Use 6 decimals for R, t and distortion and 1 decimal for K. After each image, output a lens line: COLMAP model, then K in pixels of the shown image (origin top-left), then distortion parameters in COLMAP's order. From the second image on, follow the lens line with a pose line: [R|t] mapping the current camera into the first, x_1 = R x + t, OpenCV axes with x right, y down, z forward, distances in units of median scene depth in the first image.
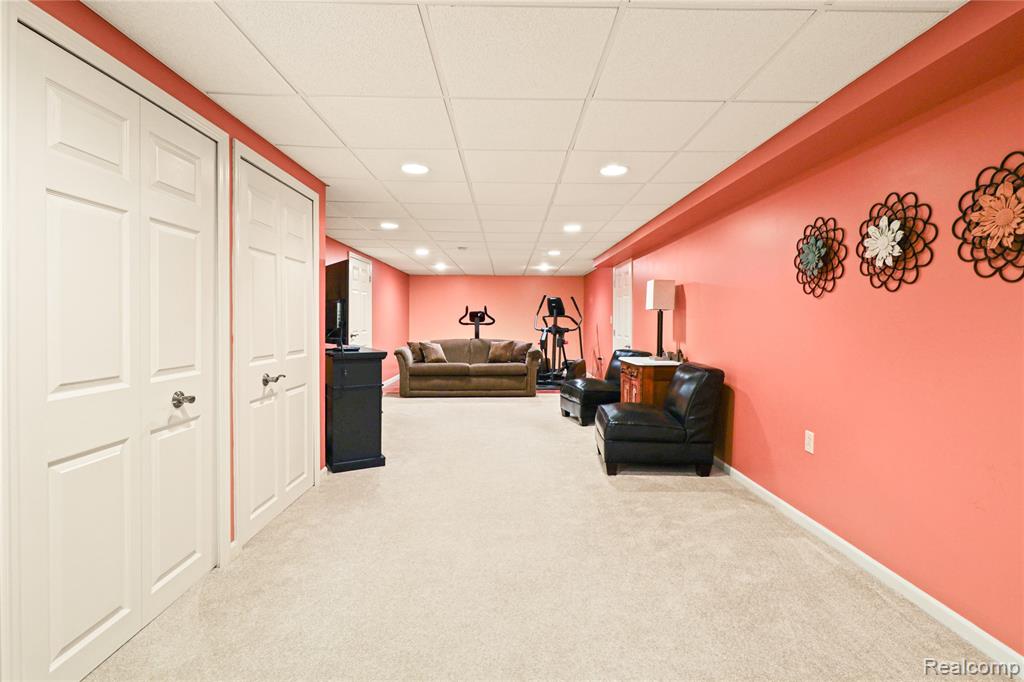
lens RADIAL K [[467.9, 0, 513.3], [0, 467.9, 338.0], [0, 0, 1]] dist [-0.001086, -0.000744]
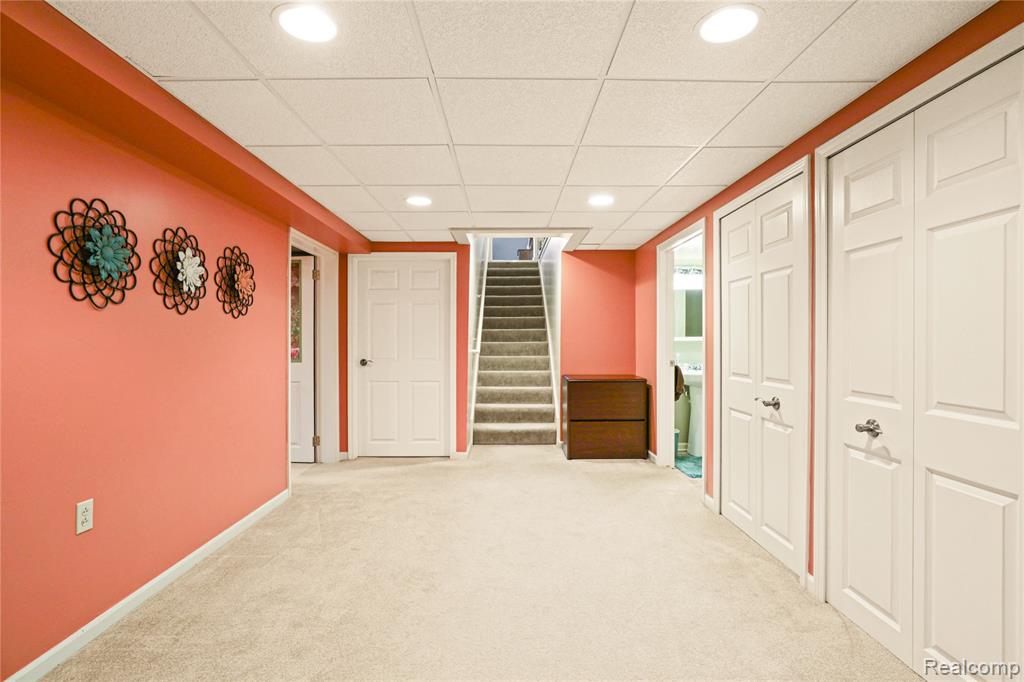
lens RADIAL K [[467.9, 0, 513.3], [0, 467.9, 338.0], [0, 0, 1]] dist [-0.001086, -0.000744]
pose [[-0.999984, -0.002815, 0.004852, -0.000003], [-0.002655, 0.999467, 0.032546, -0.077544], [-0.004941, 0.032533, -0.999458, 2.021017]]
